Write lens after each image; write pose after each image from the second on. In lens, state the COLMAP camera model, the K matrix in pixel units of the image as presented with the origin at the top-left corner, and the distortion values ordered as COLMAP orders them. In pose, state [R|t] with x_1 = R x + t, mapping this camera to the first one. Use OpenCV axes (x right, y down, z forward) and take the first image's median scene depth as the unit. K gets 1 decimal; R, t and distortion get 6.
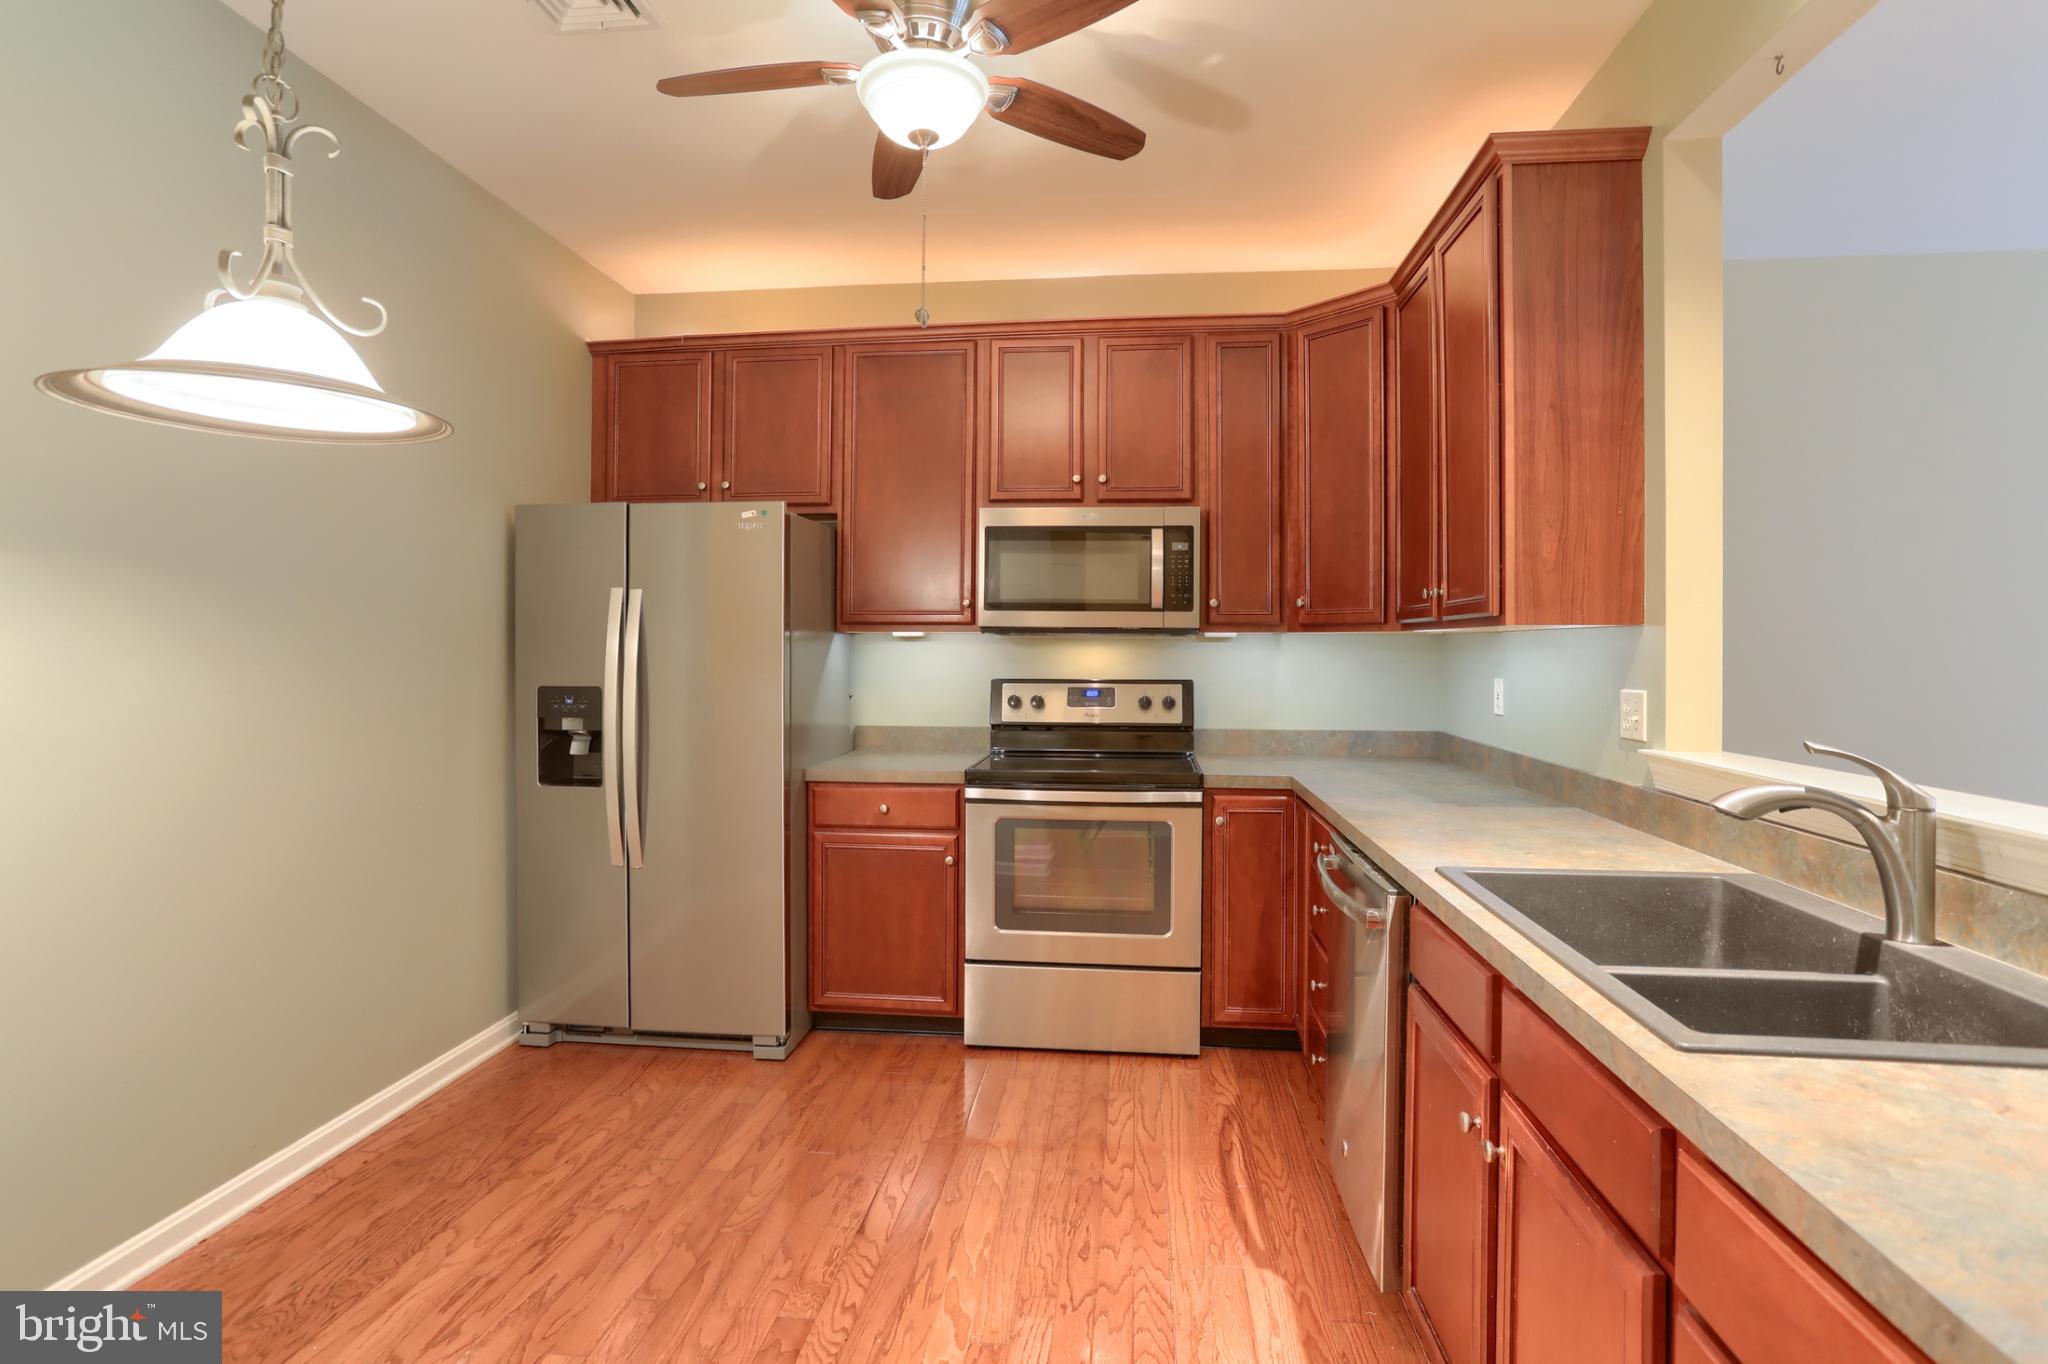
lens RADIAL K [[1028.0, 0, 1019.8], [0, 1028.0, 641.7], [0, 0, 1]] dist [-0.061588, 0.032765]
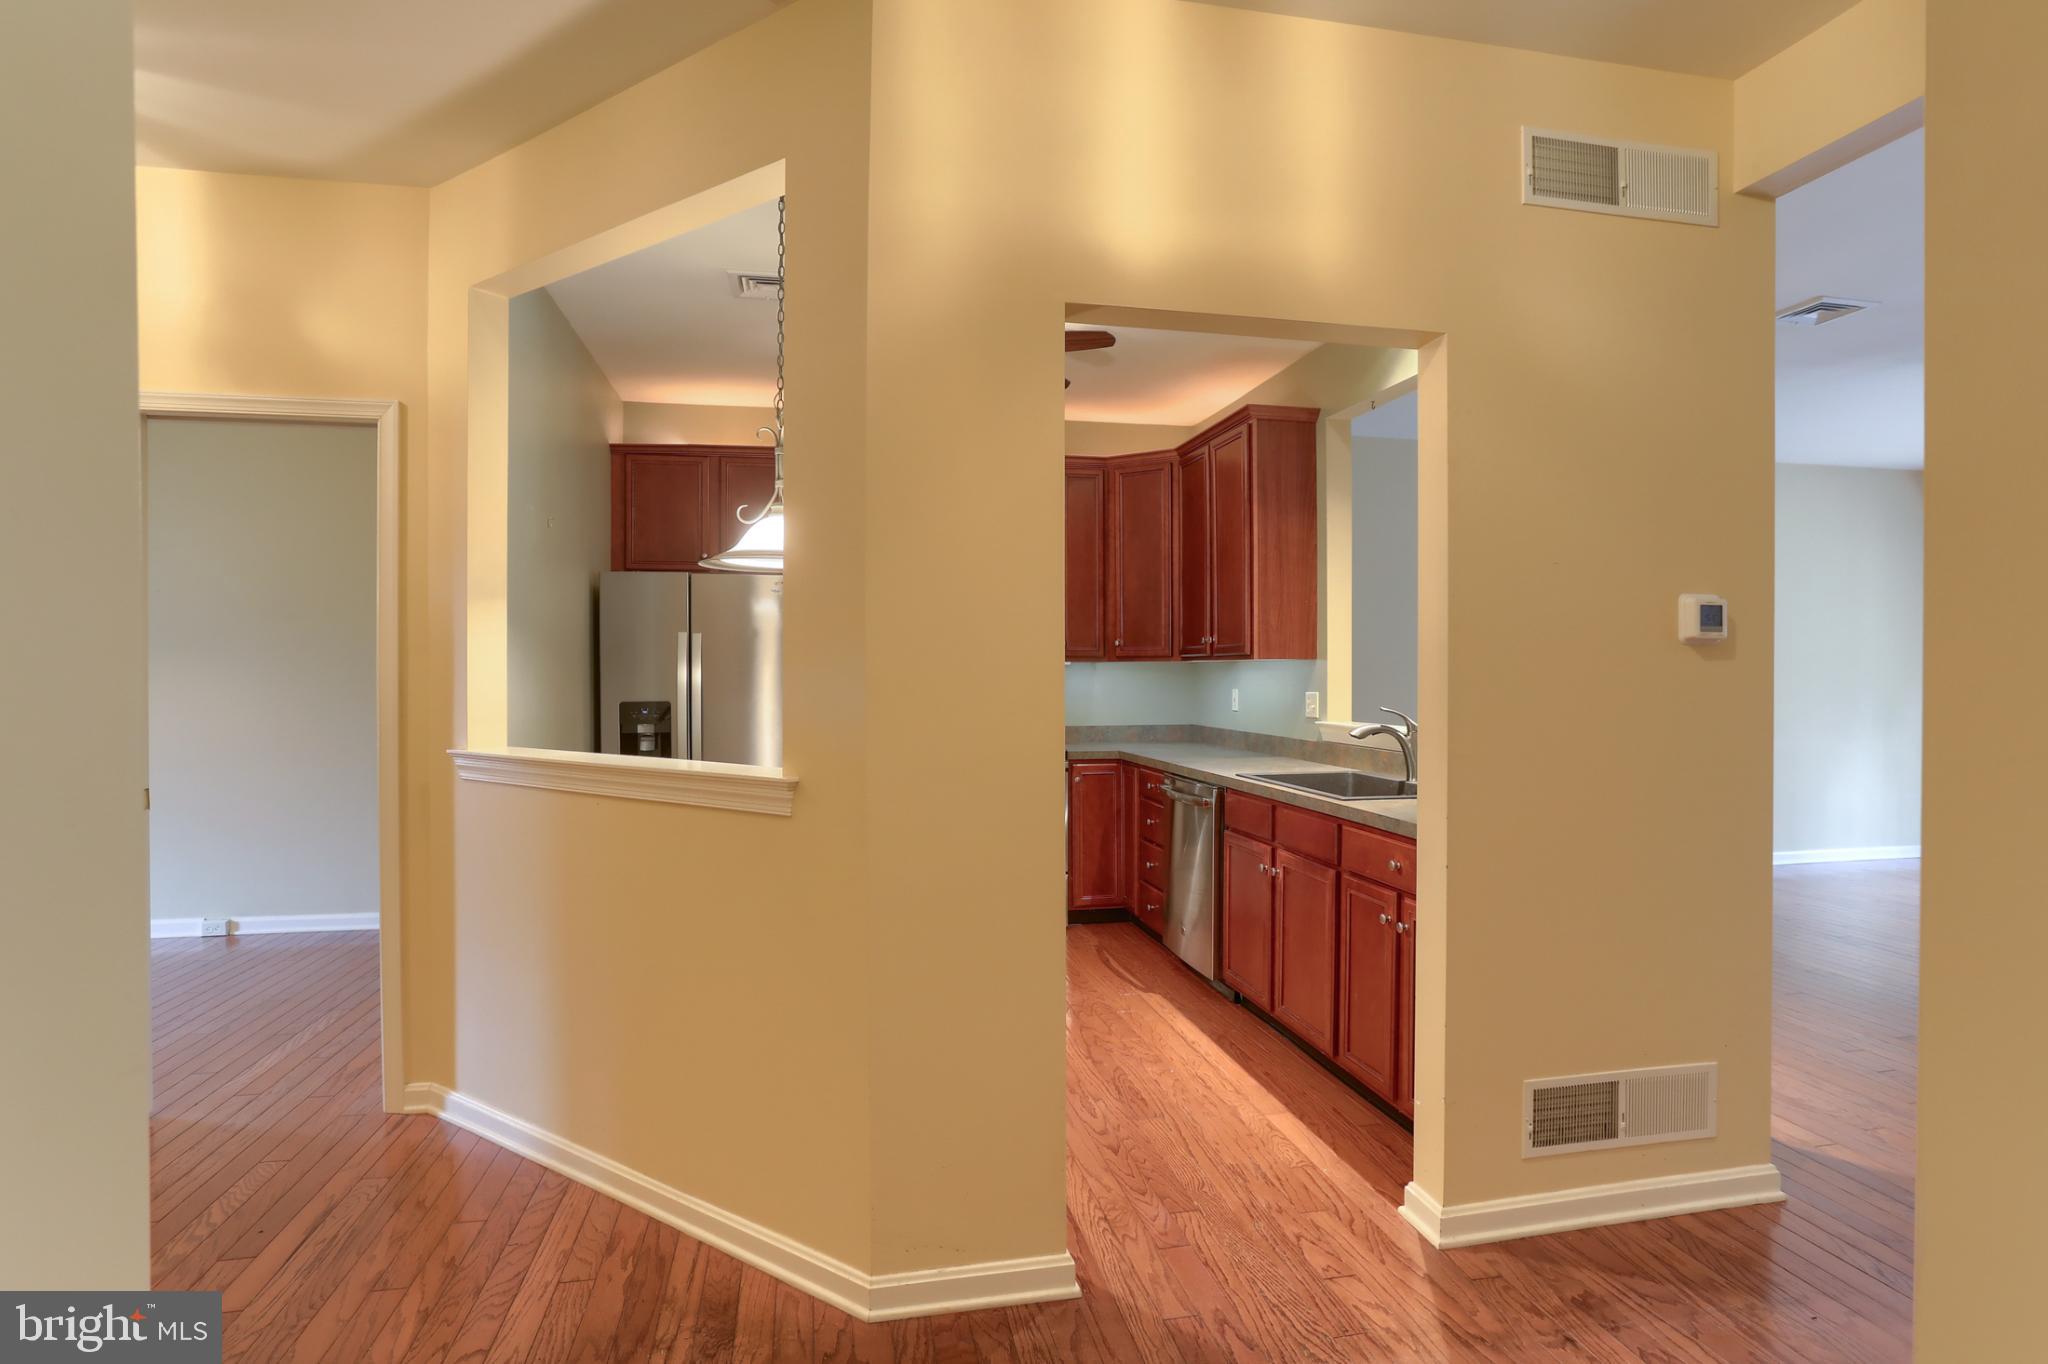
lens RADIAL K [[1072.2, 0, 1016.4], [0, 1072.2, 674.1], [0, 0, 1]] dist [-0.081393, 0.040926]
pose [[0.953257, -0.006412, 0.302092, -0.408022], [0.003916, 0.999953, 0.008867, -0.005898], [-0.302135, -0.007269, 0.953237, -0.578181]]
